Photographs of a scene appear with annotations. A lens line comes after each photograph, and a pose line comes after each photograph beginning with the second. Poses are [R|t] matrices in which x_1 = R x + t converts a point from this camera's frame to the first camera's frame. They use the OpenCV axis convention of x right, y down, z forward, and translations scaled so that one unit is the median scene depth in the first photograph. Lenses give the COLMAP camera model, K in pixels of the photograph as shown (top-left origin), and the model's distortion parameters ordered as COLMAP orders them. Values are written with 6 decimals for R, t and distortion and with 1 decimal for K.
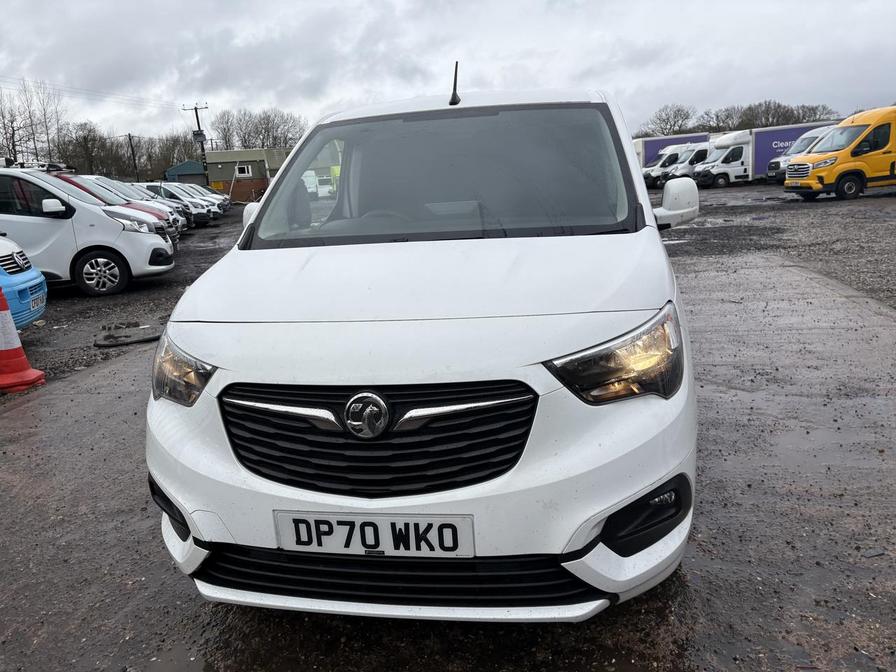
lens RADIAL K [[667.9, 0, 451.1], [0, 667.9, 328.7], [0, 0, 1]] dist [0.039990, -0.051226]
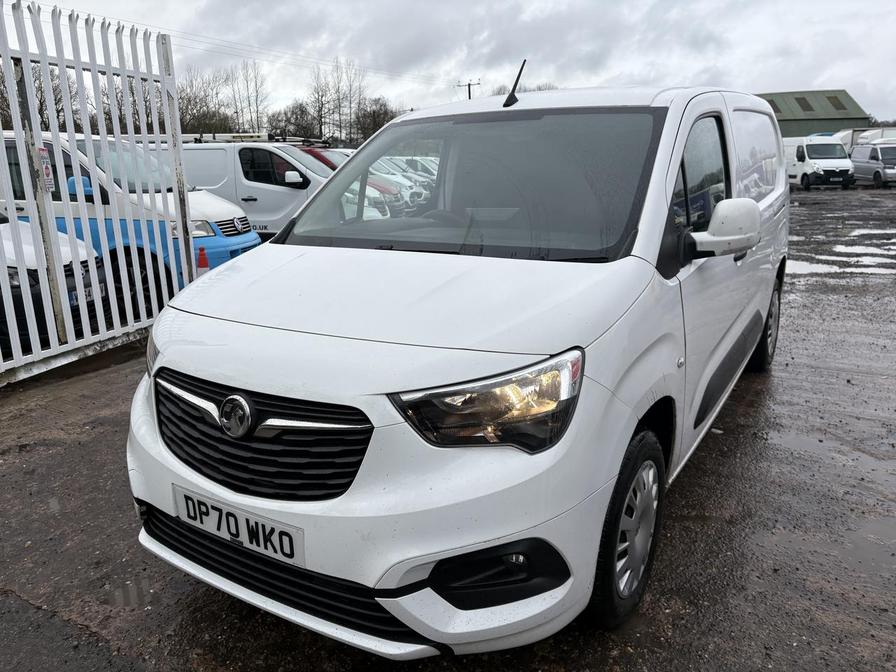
lens RADIAL K [[667.9, 0, 448.4], [0, 667.9, 337.4], [0, 0, 1]] dist [0.039990, -0.051226]
pose [[0.922911, 0.133782, -0.361023, 0.381910], [-0.116875, 0.990790, 0.068376, -0.074847], [0.366845, -0.020910, 0.930047, 0.083749]]
